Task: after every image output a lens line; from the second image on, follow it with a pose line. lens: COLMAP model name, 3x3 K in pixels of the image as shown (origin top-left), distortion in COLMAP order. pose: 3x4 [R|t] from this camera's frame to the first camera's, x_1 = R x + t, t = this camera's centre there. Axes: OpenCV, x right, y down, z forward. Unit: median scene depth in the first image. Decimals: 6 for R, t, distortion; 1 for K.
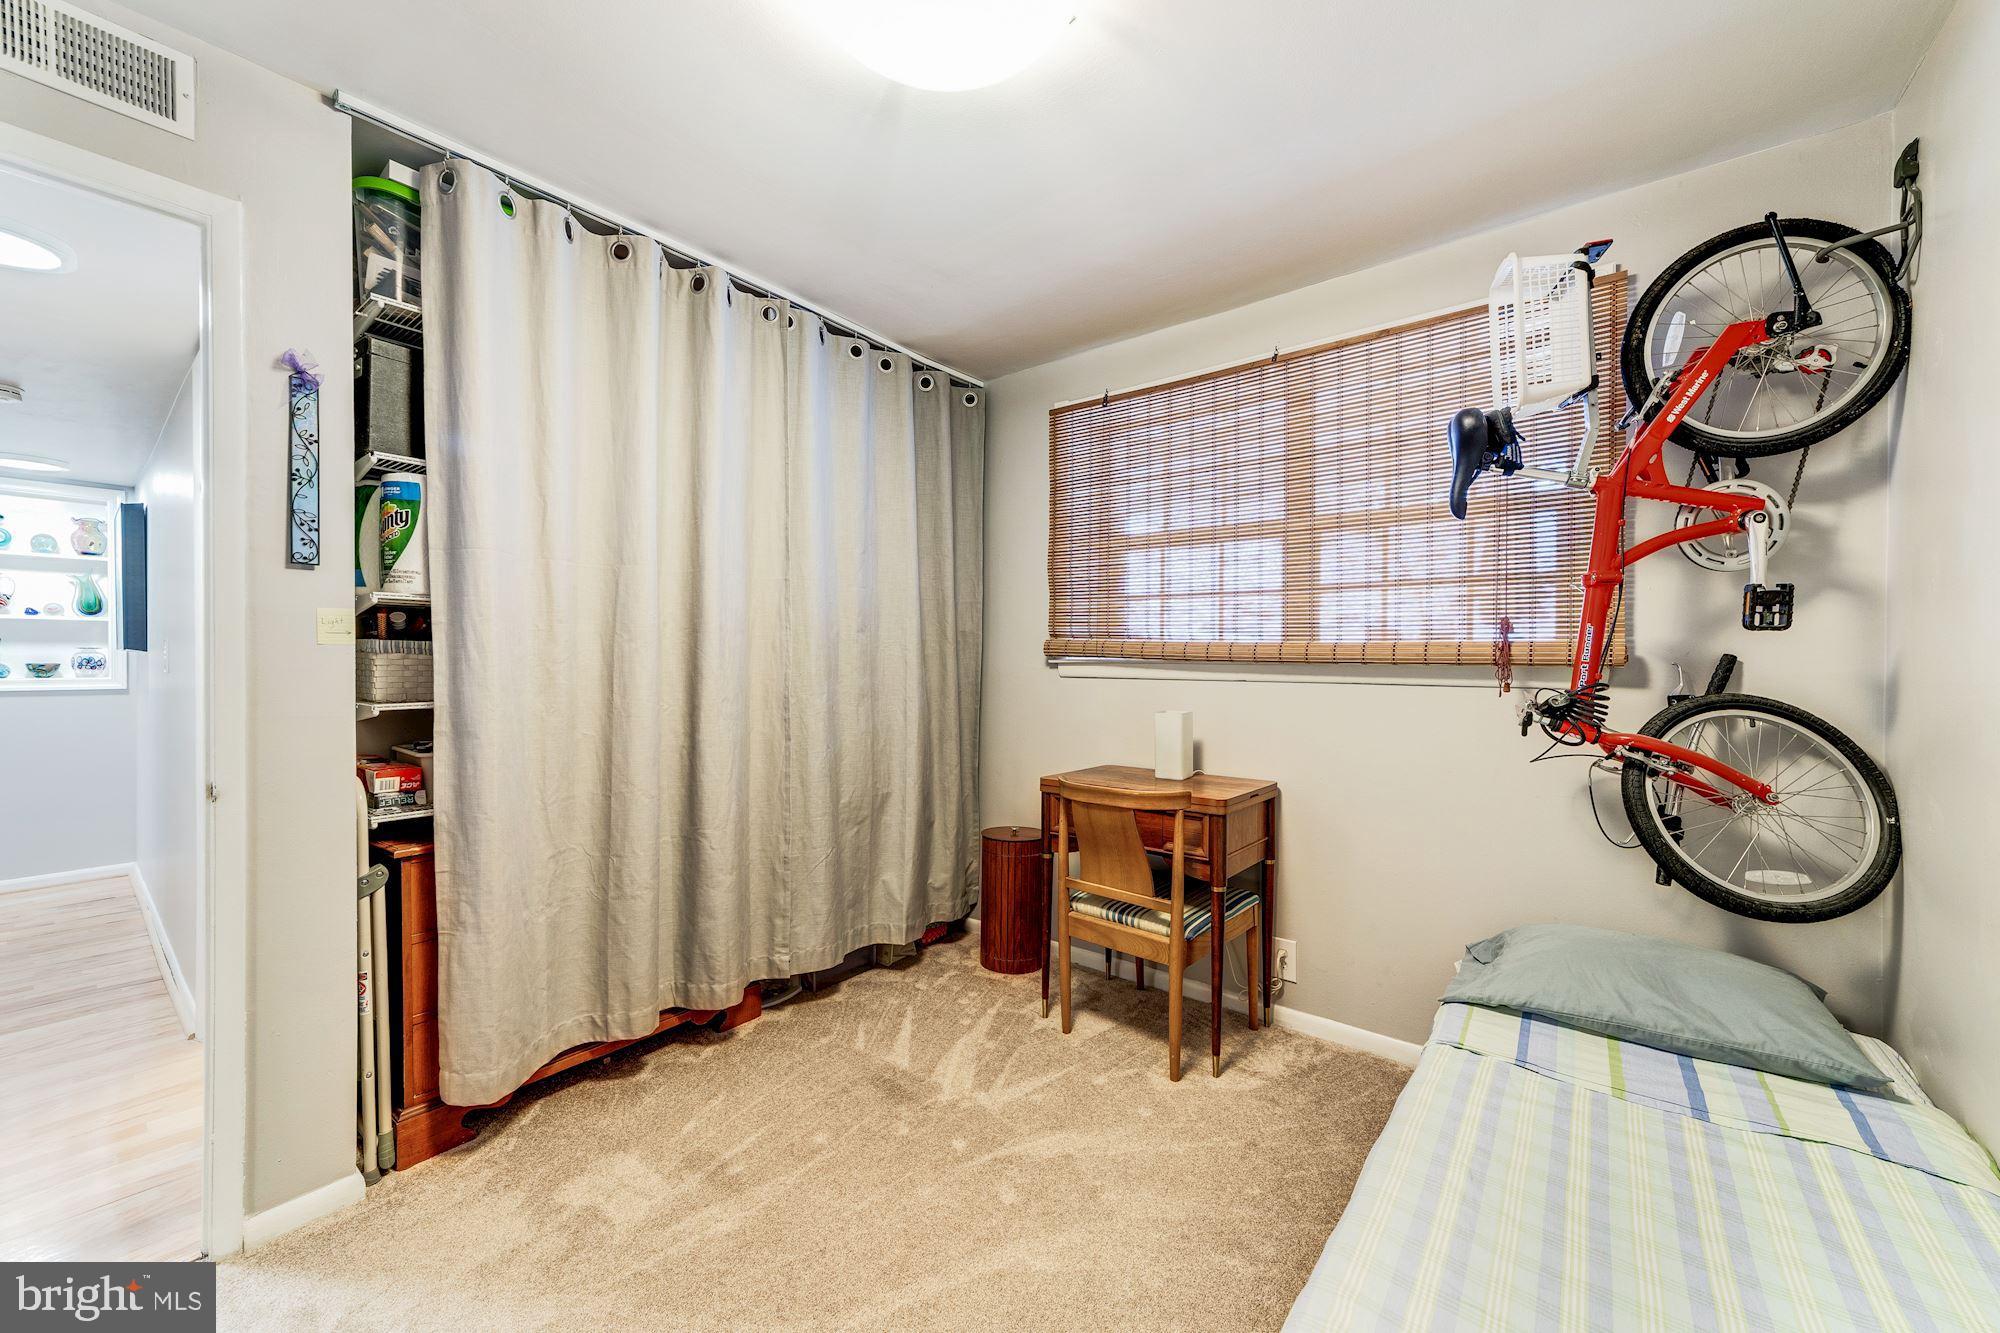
lens RADIAL K [[805.7, 0, 1000.0], [0, 805.7, 666.5], [0, 0, 1]] dist [-0.043377, 0.018413]
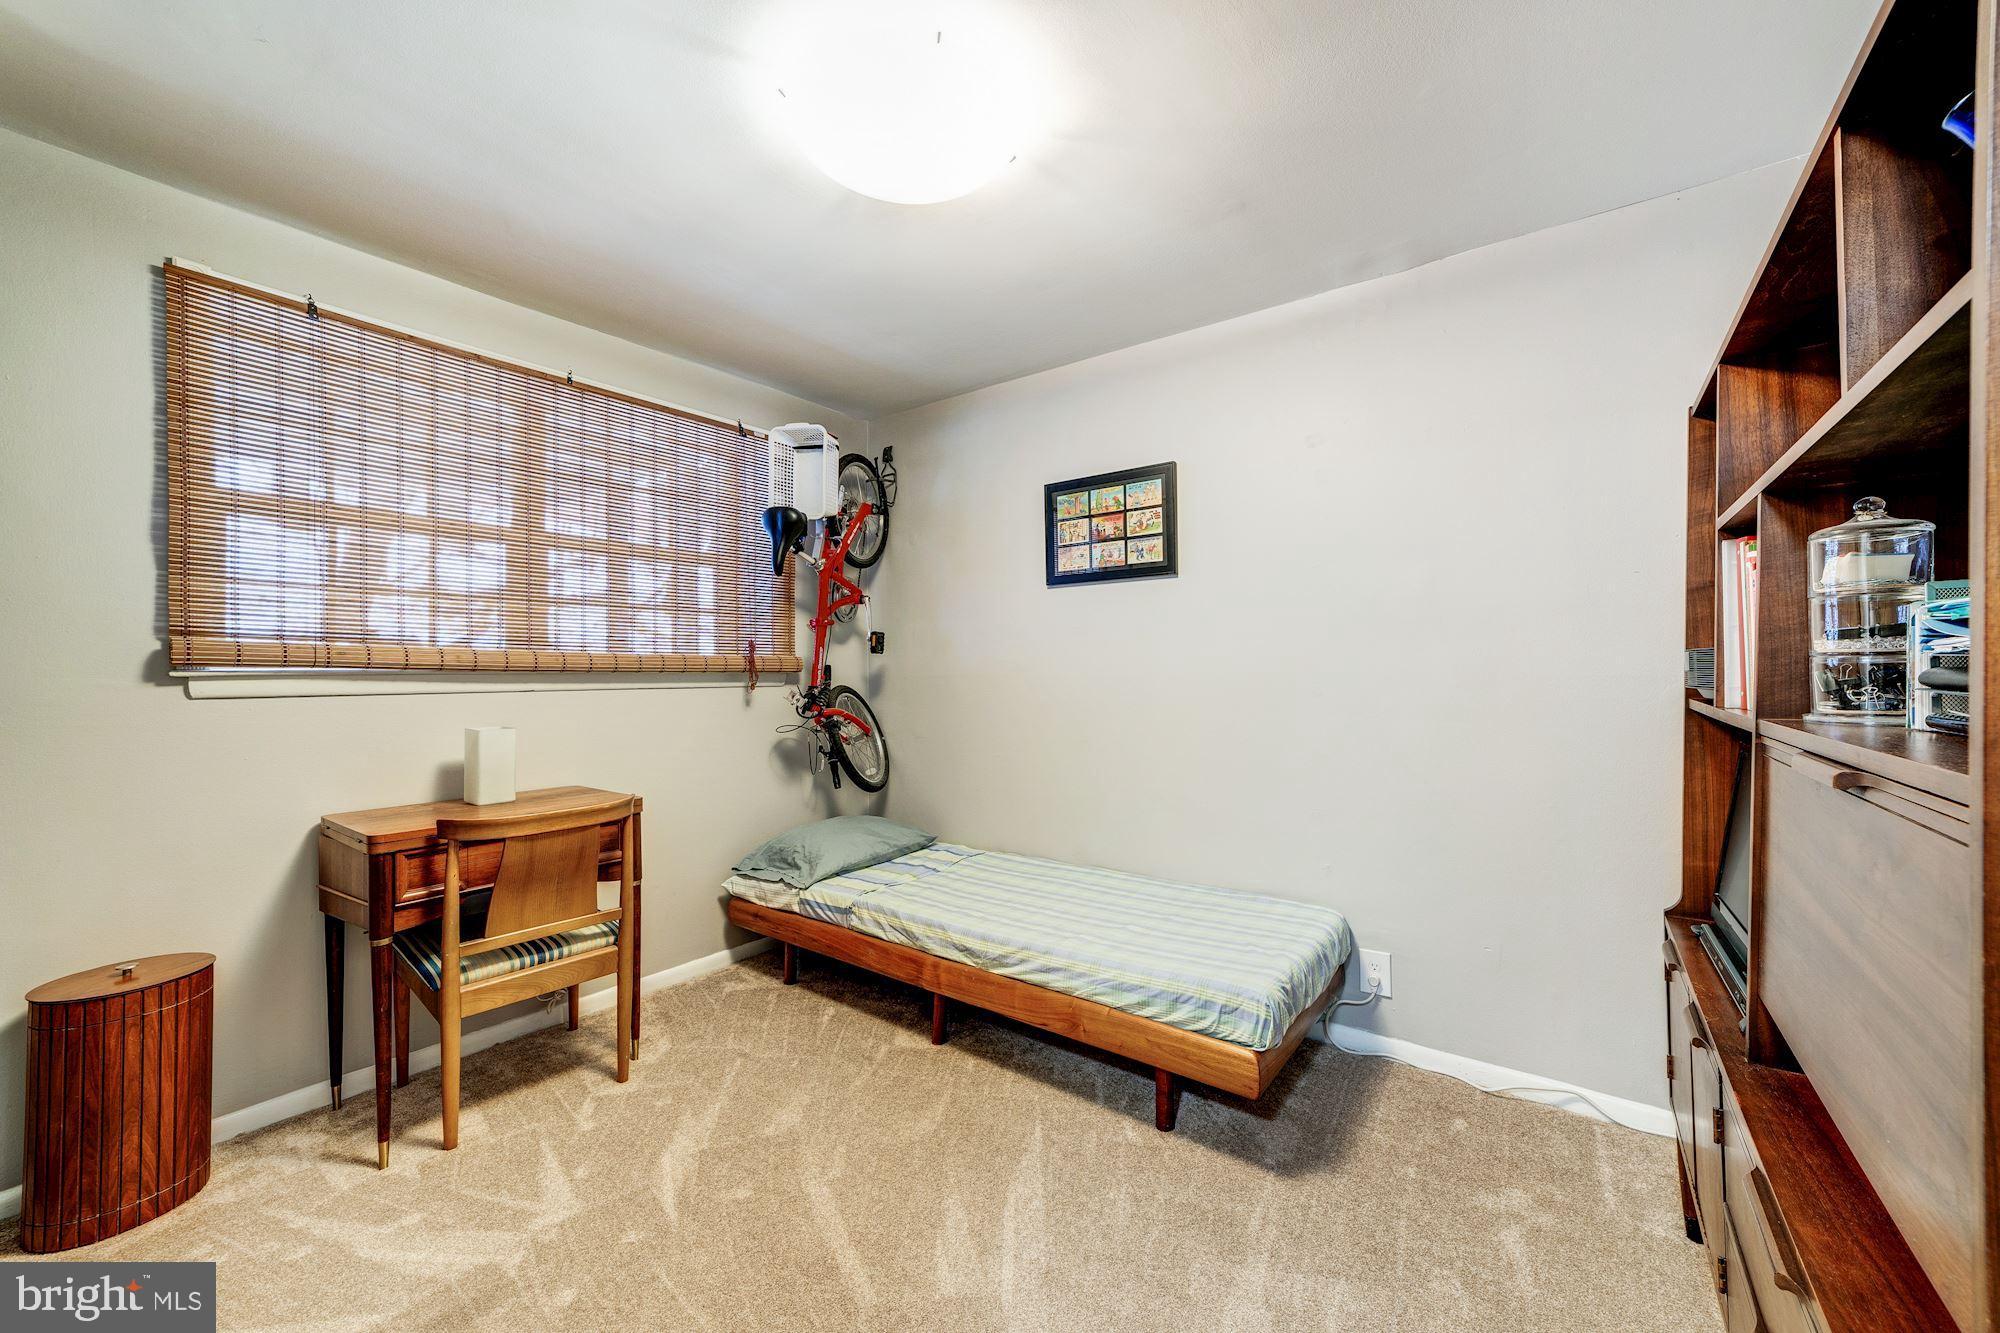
lens RADIAL K [[773.4, 0, 1002.2], [0, 773.4, 665.8], [0, 0, 1]] dist [-0.013798, 0.008040]
pose [[-0.067901, -0.002396, 0.997689, -0.705711], [0.008410, 0.999960, 0.002974, -0.011795], [-0.997657, 0.008593, -0.067879, 0.508637]]
